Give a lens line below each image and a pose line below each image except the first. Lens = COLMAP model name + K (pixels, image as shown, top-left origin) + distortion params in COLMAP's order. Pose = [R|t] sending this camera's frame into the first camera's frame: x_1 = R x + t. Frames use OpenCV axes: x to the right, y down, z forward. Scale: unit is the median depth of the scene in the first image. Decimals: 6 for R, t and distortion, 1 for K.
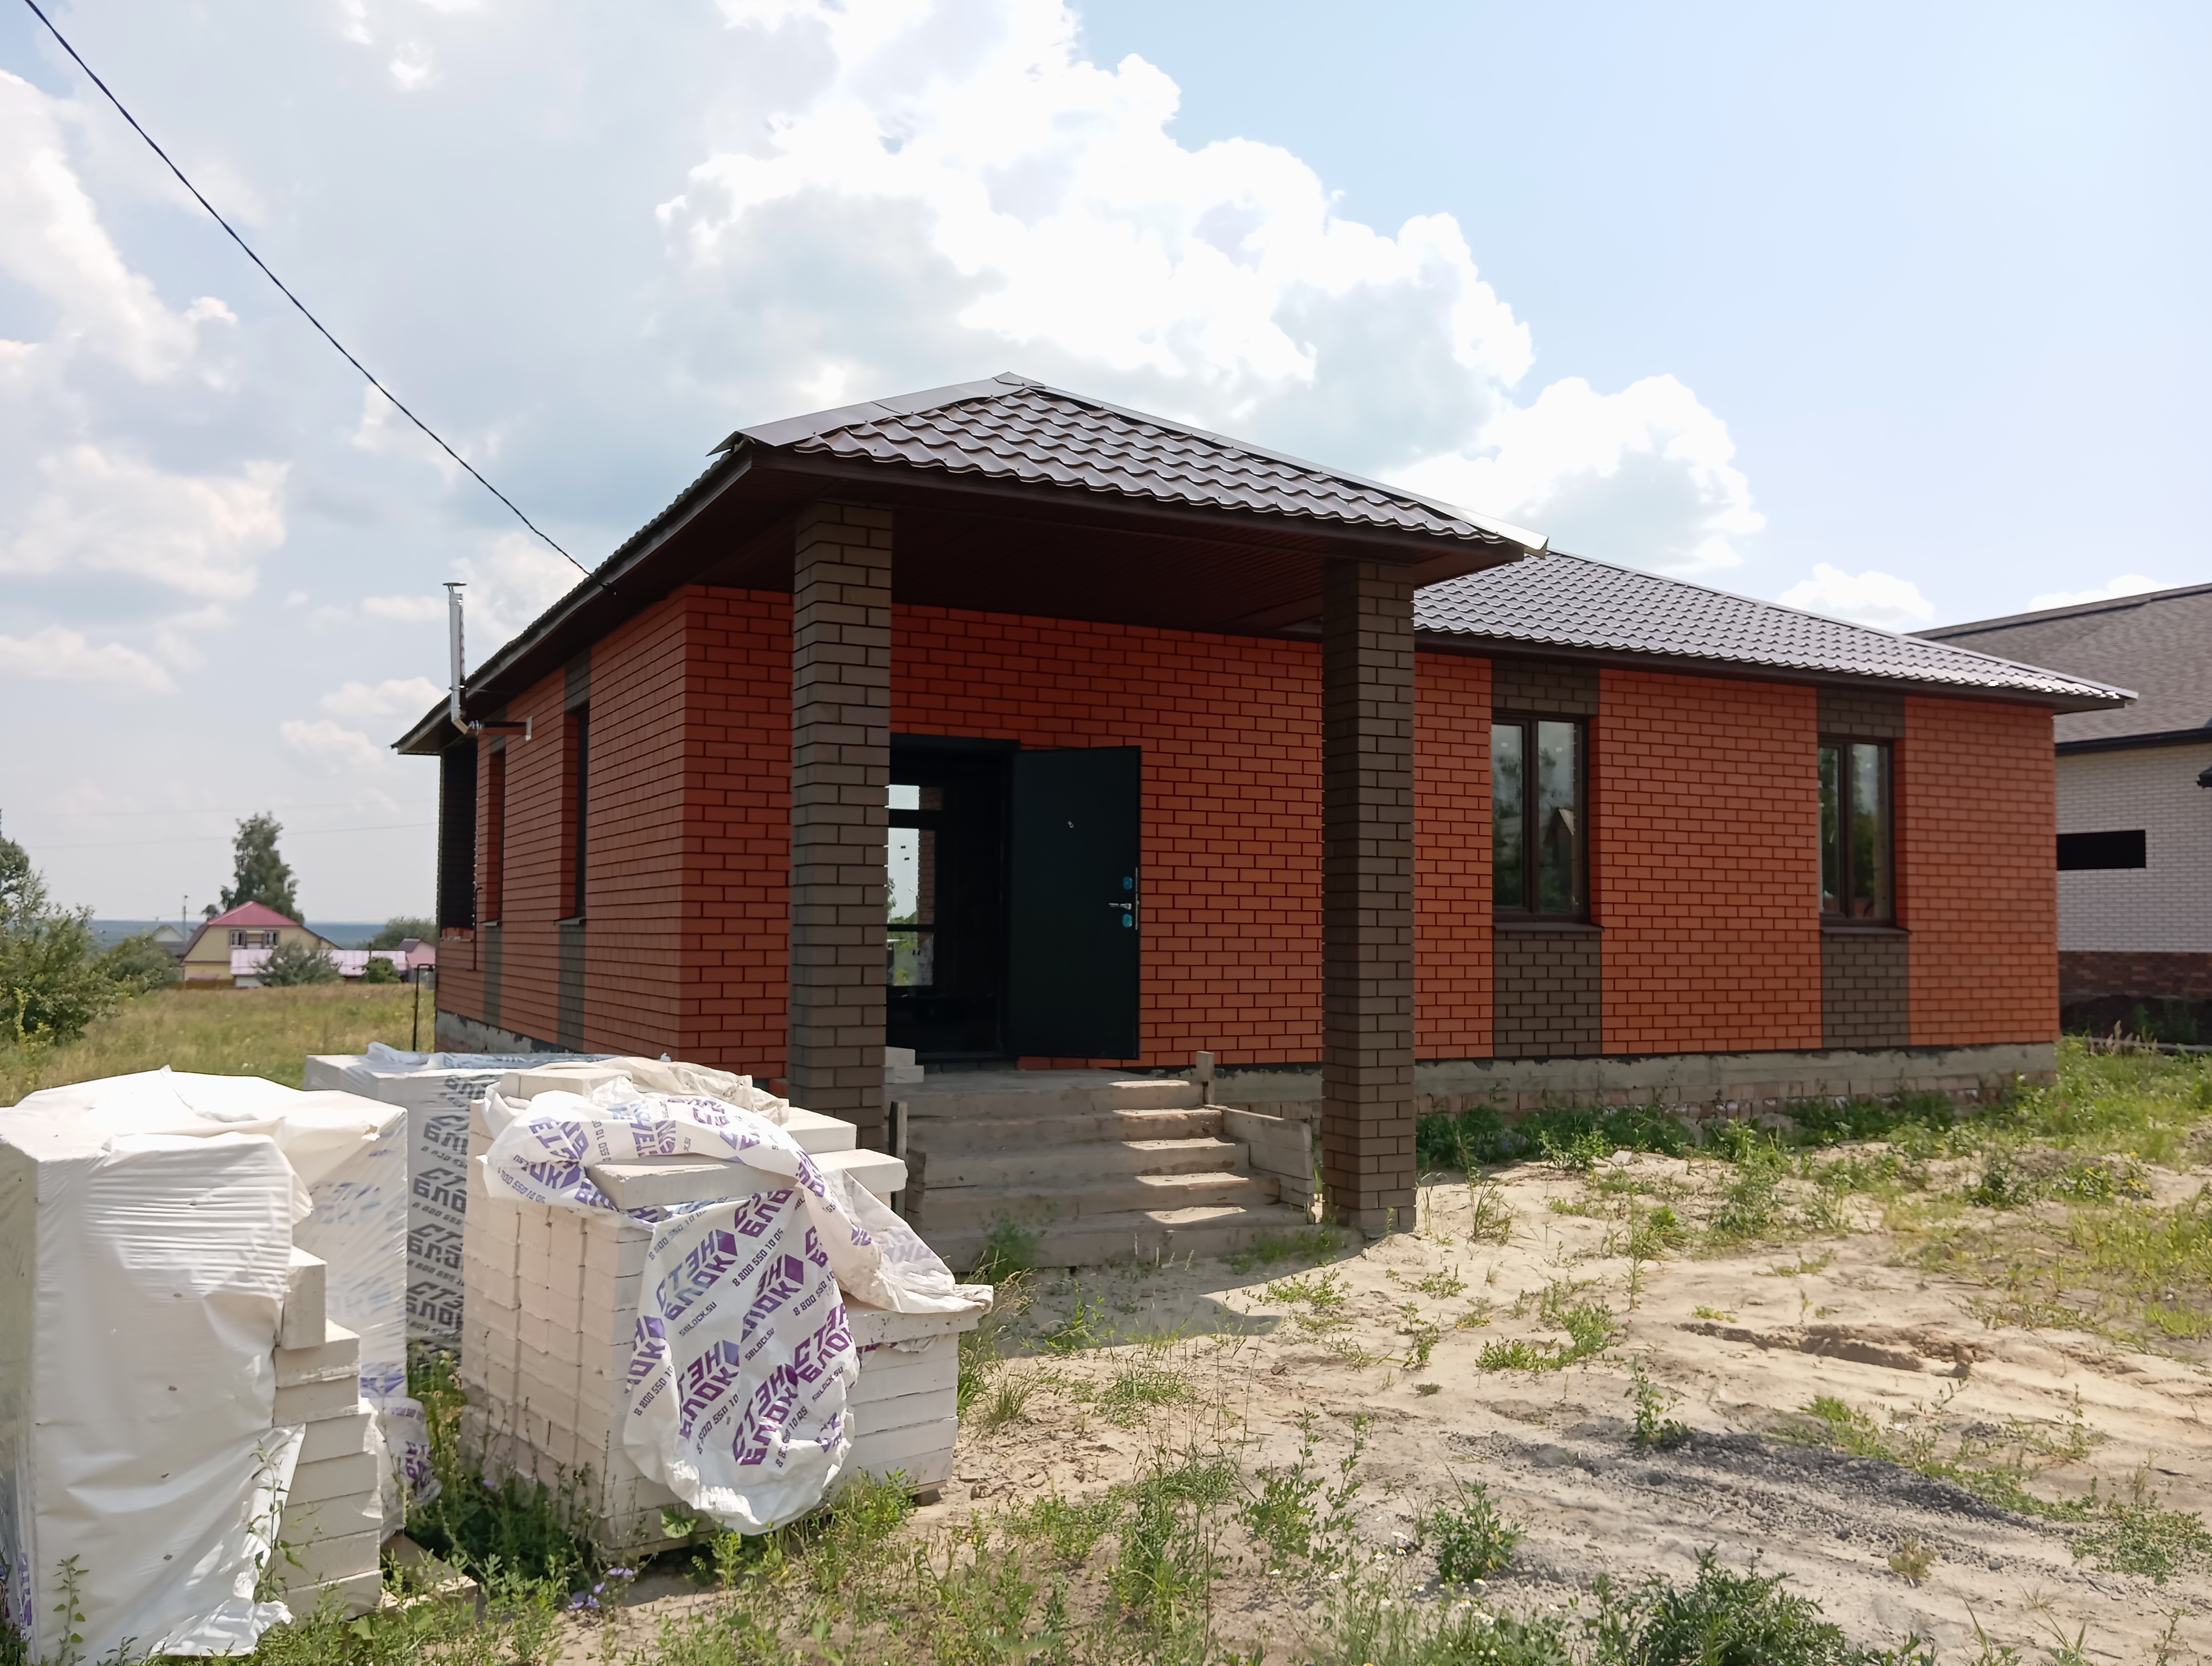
lens RADIAL K [[1806.9, 0, 1115.4], [0, 1806.9, 836.9], [0, 0, 1]] dist [0.104582, -0.191861]
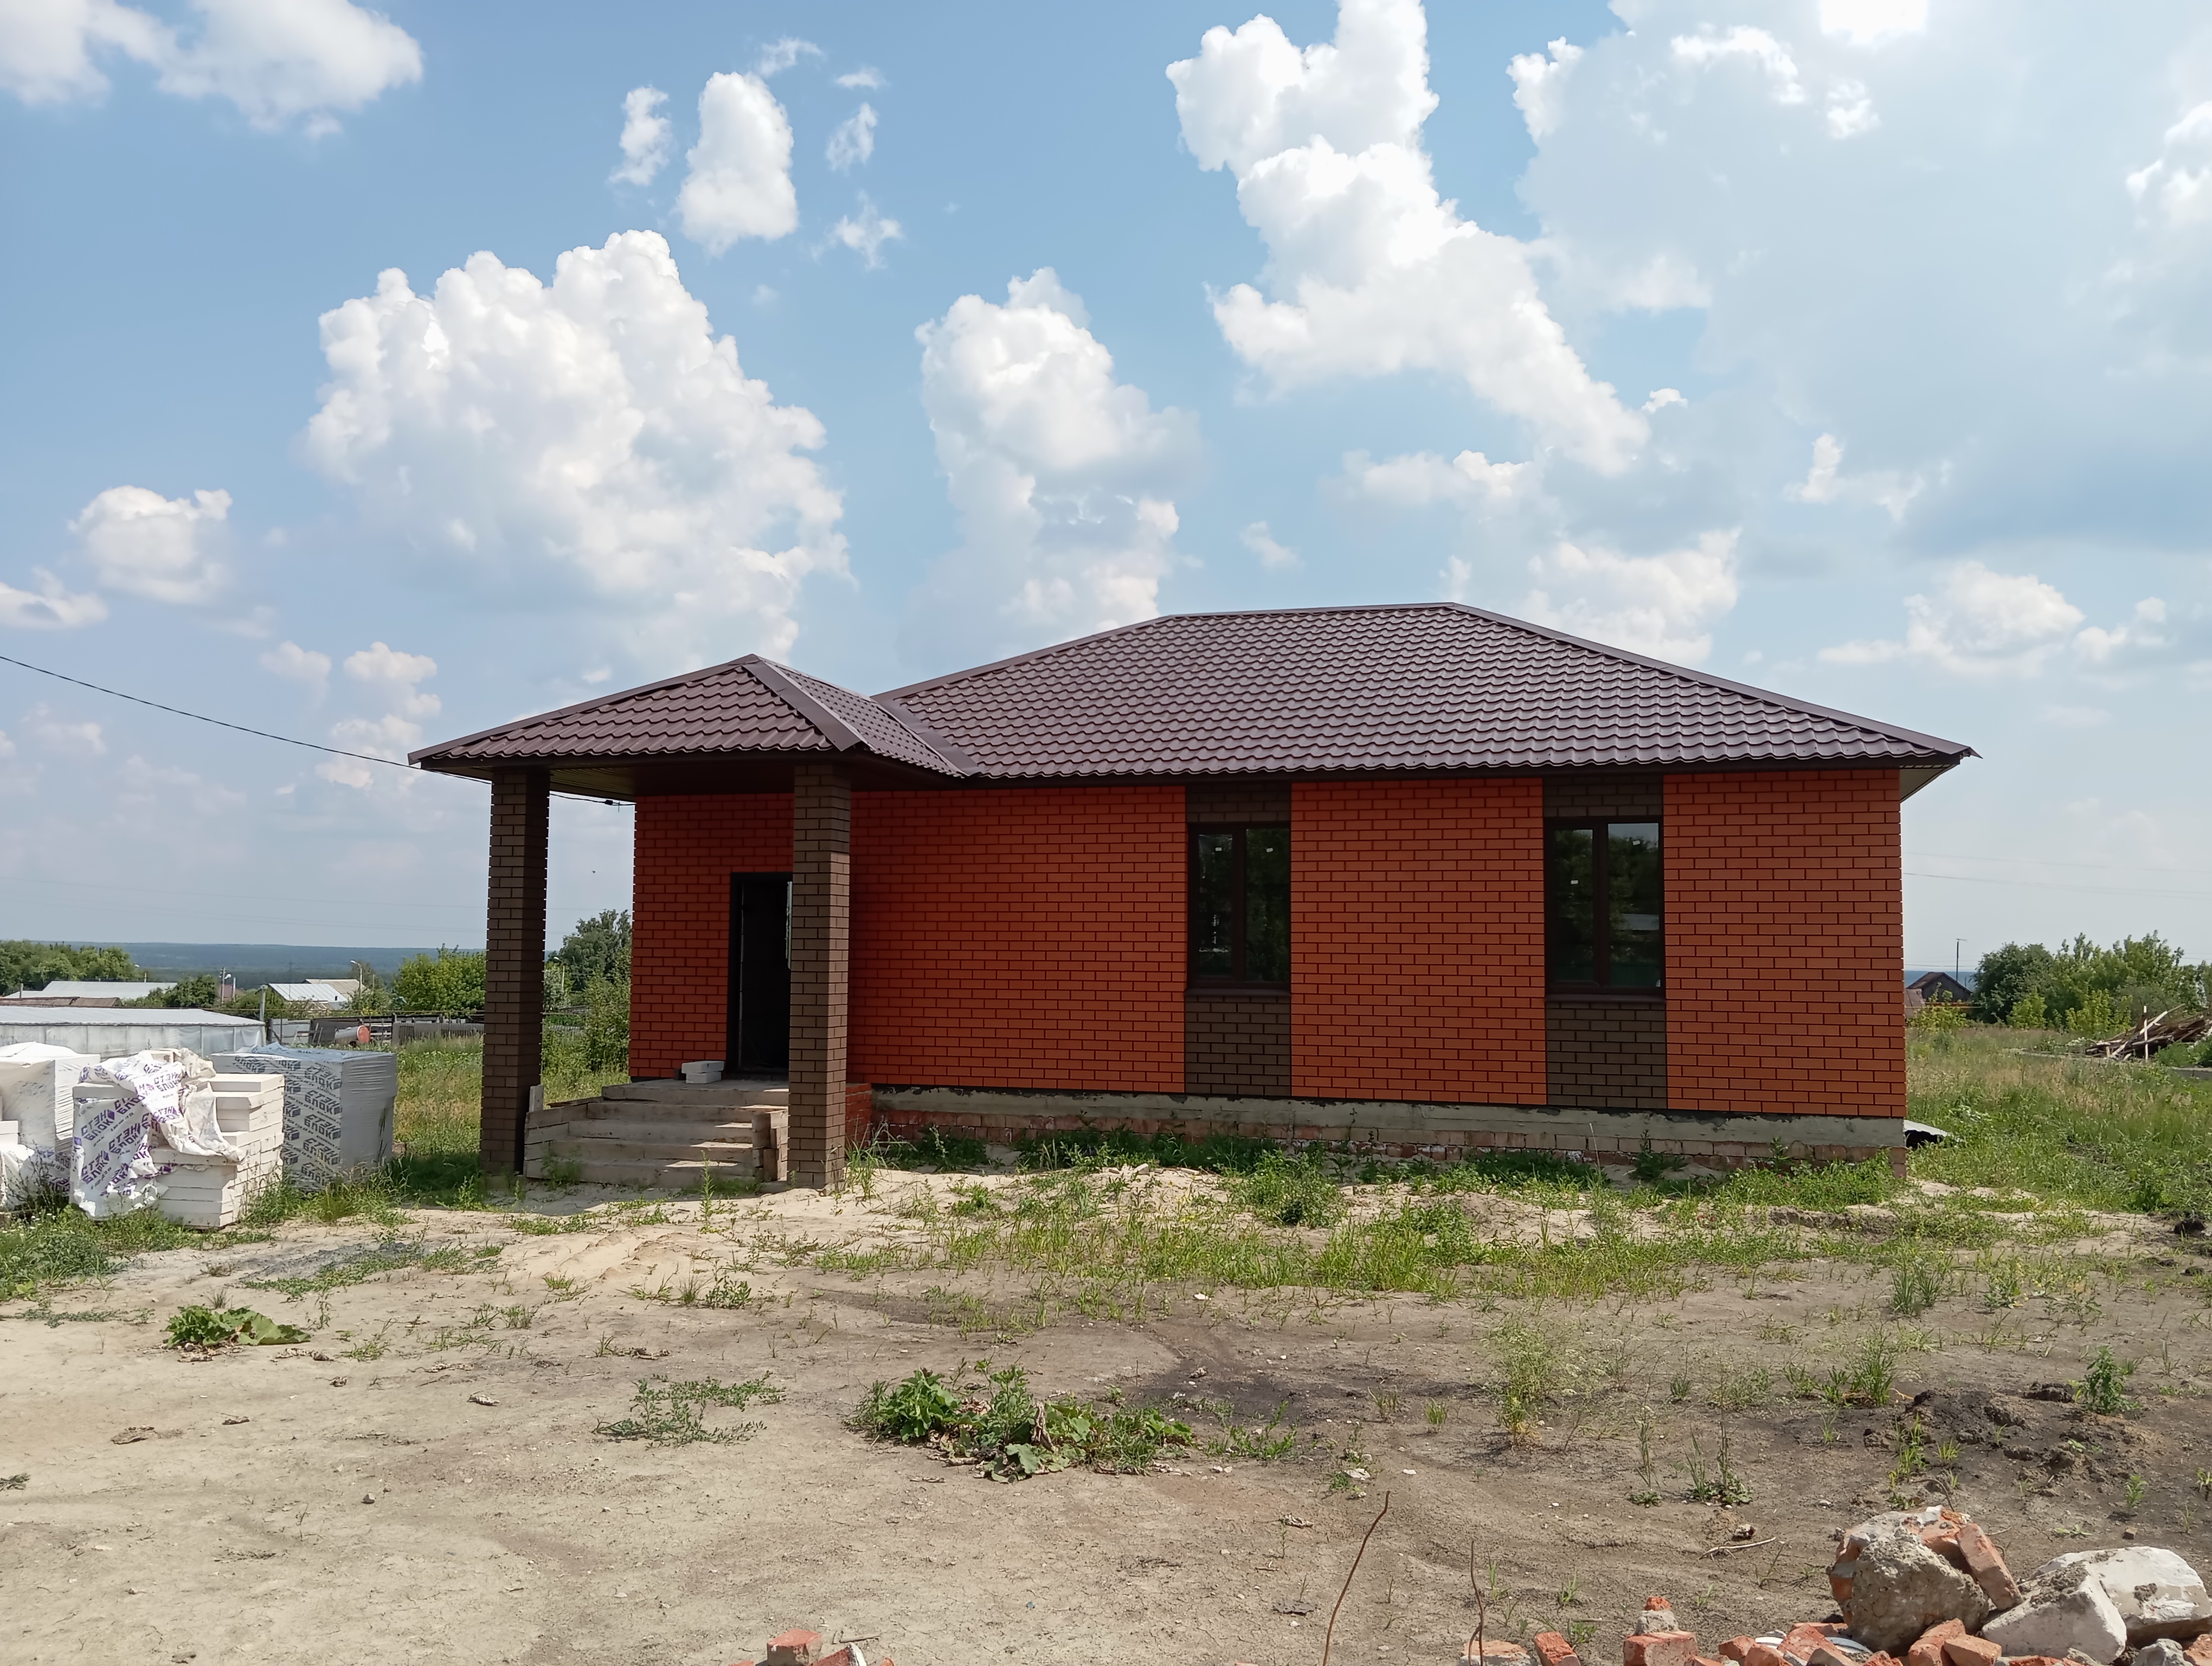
lens RADIAL K [[1789.2, 0, 1106.0], [0, 1789.2, 833.0], [0, 0, 1]] dist [0.059698, -0.094714]
pose [[0.715474, -0.050149, -0.696837, 0.985195], [0.032807, 0.998732, -0.038192, -0.015793], [0.697869, 0.004464, 0.716211, 0.039603]]
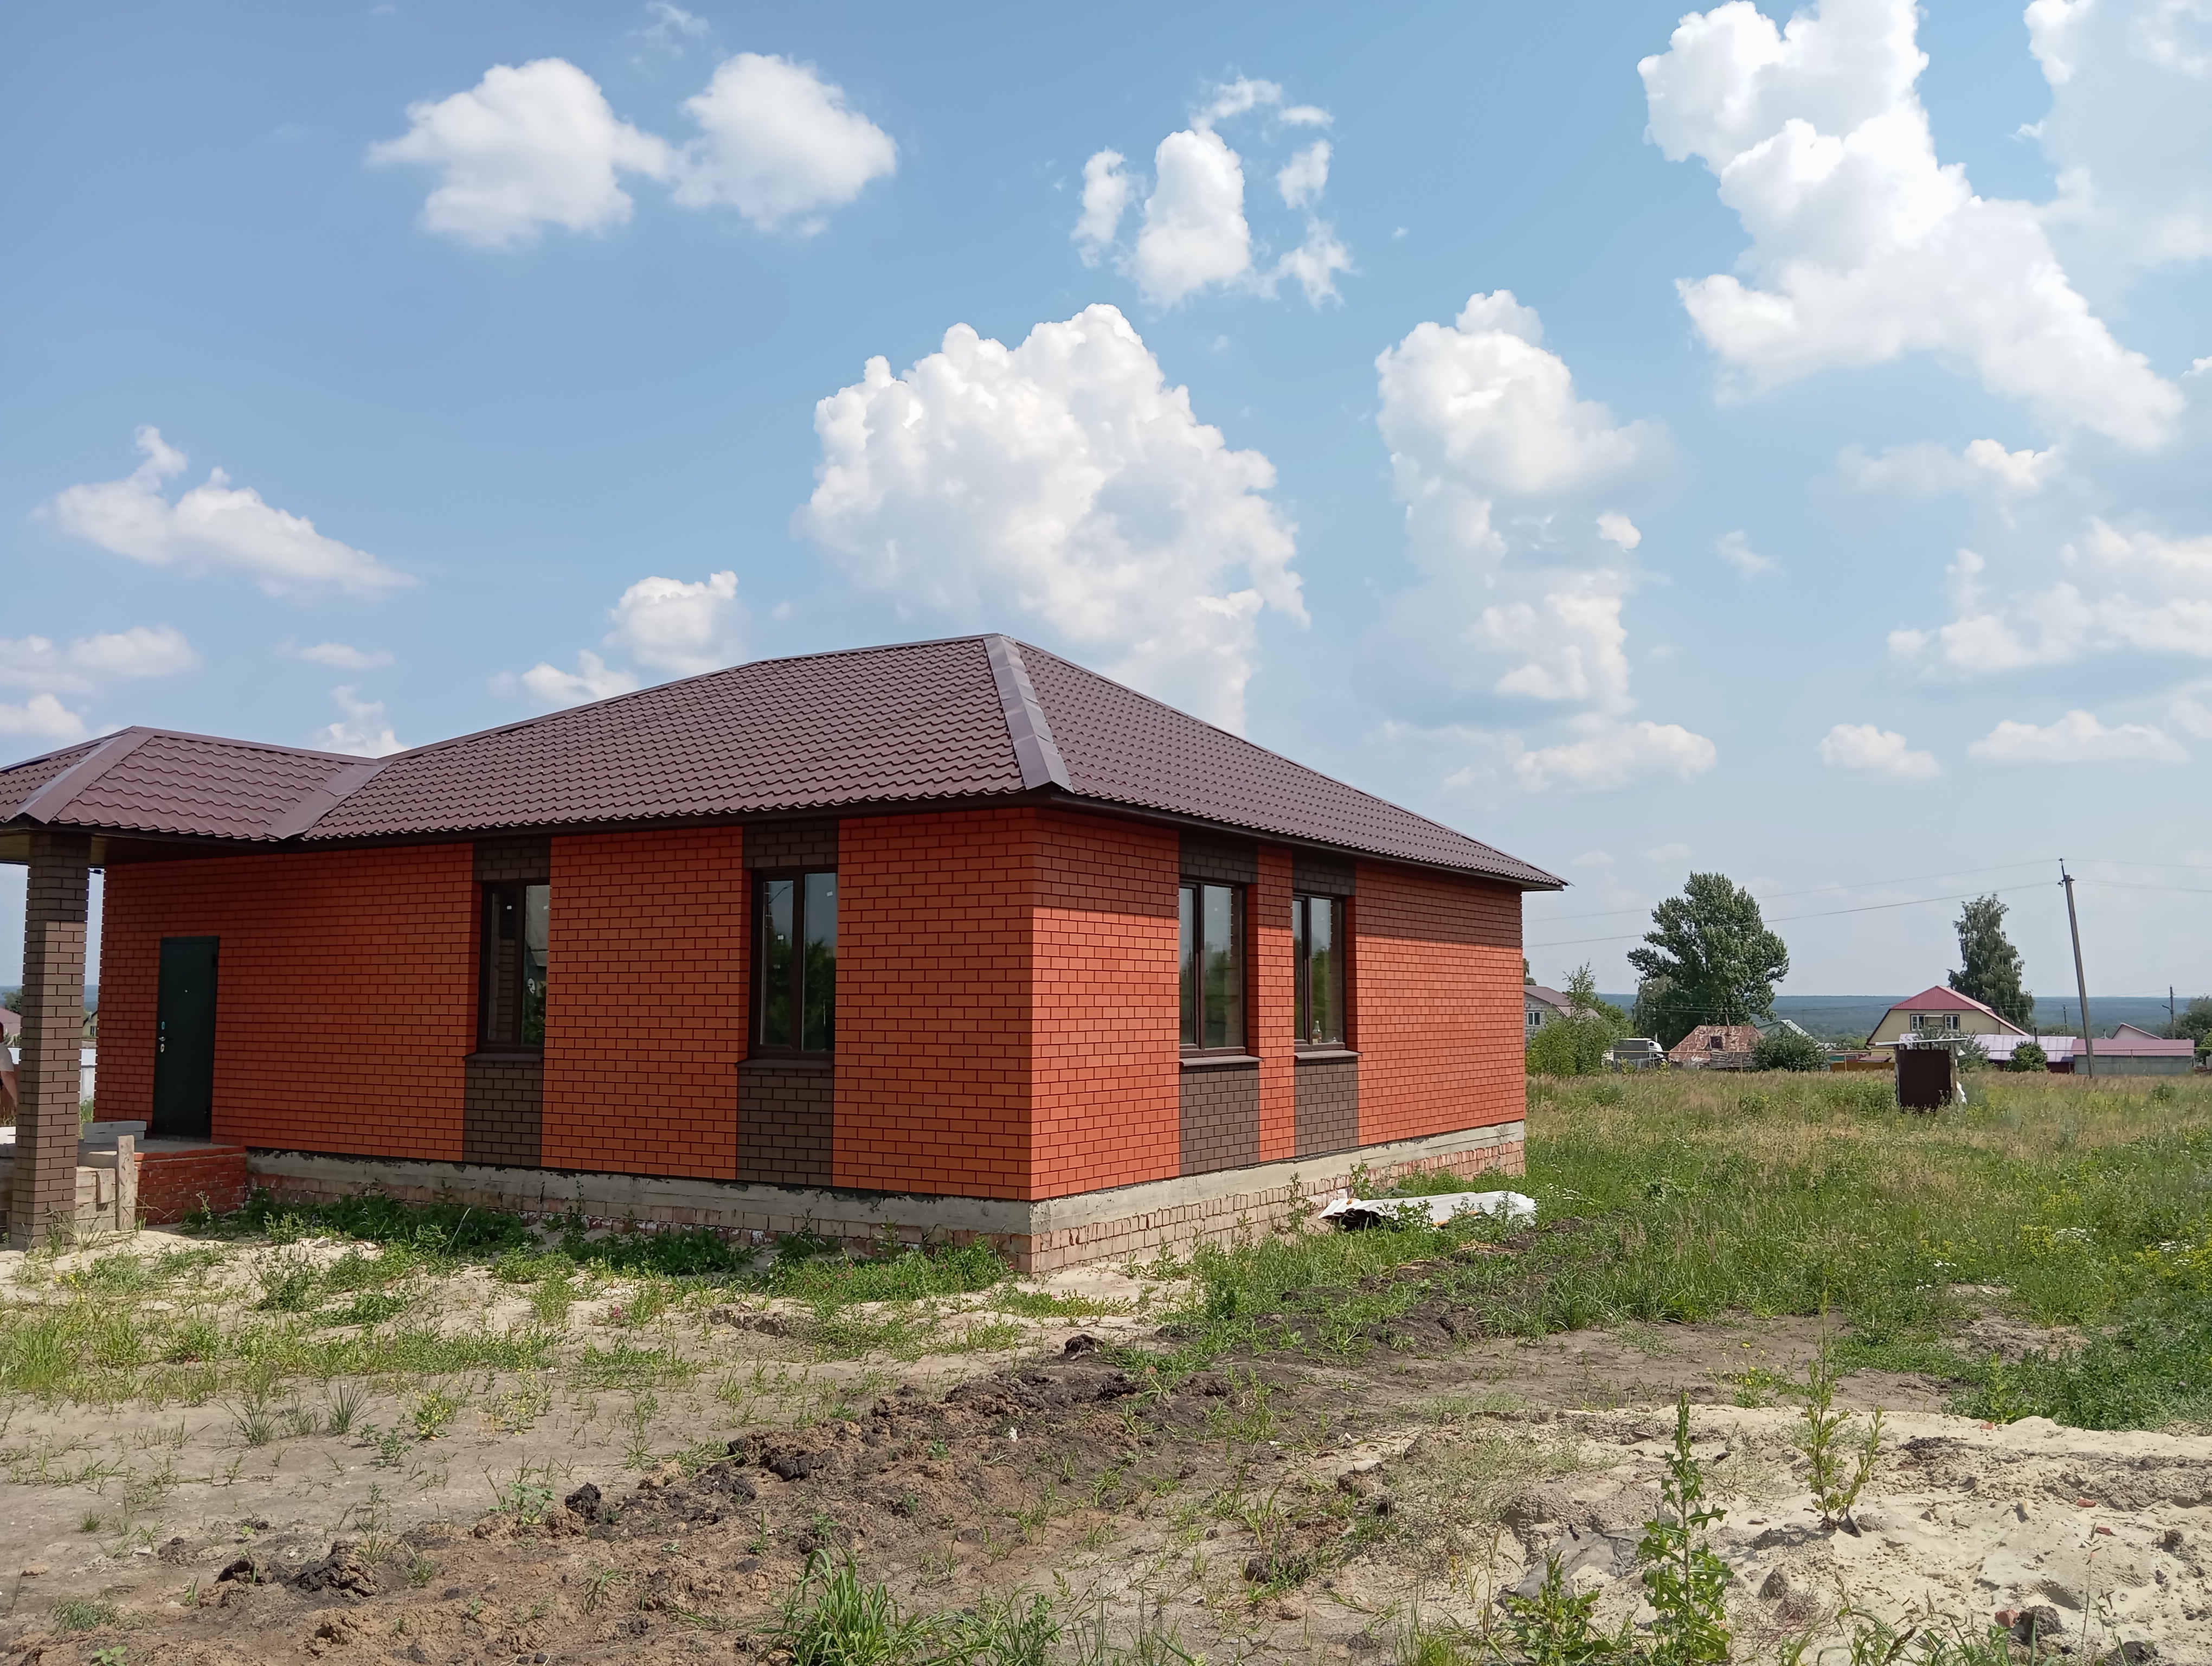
lens RADIAL K [[1806.9, 0, 1115.4], [0, 1806.9, 836.9], [0, 0, 1]] dist [0.104582, -0.191861]
pose [[0.519819, -0.080261, -0.850498, 1.411916], [0.045108, 0.996767, -0.066494, 0.002086], [0.853085, -0.003799, 0.521758, 0.670031]]
